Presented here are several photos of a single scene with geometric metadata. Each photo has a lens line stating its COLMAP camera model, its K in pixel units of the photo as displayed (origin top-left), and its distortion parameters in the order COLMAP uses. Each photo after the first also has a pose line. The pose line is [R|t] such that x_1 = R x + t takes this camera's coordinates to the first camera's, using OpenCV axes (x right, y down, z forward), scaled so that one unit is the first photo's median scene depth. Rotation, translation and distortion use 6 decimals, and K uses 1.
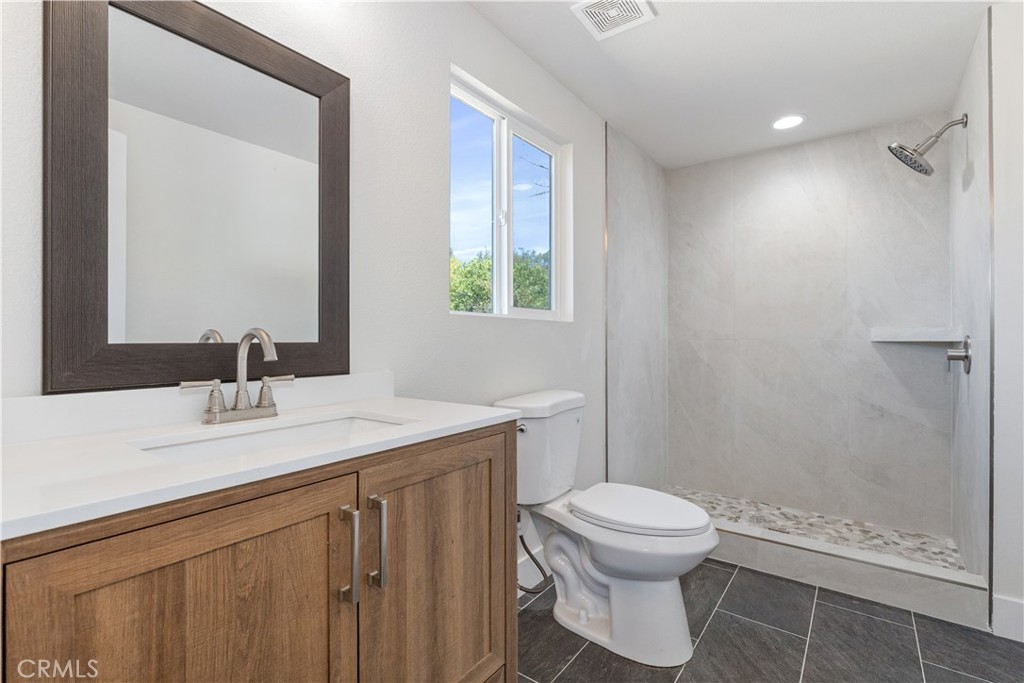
lens RADIAL K [[470.5, 0, 513.9], [0, 470.5, 339.0], [0, 0, 1]] dist [0.006024, 0.000432]
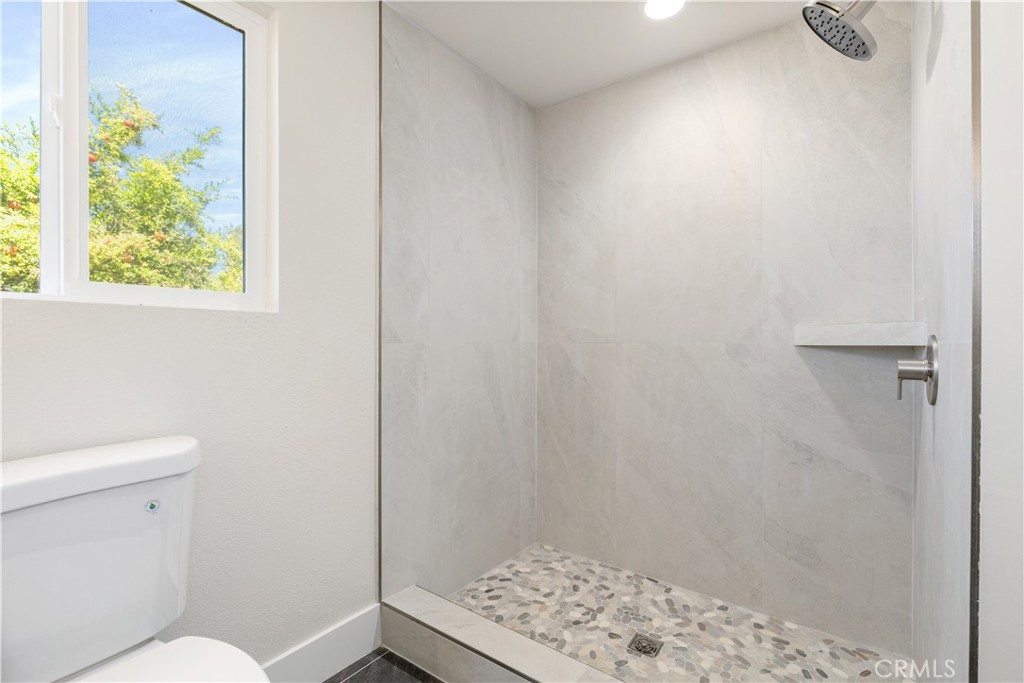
lens RADIAL K [[470.5, 0, 511.2], [0, 470.5, 344.2], [0, 0, 1]] dist [0.006024, 0.000432]
pose [[0.999909, 0.000546, 0.013495, 0.345347], [-0.000593, 0.999994, 0.003508, 0.001092], [-0.013493, -0.003515, 0.999903, 0.341987]]
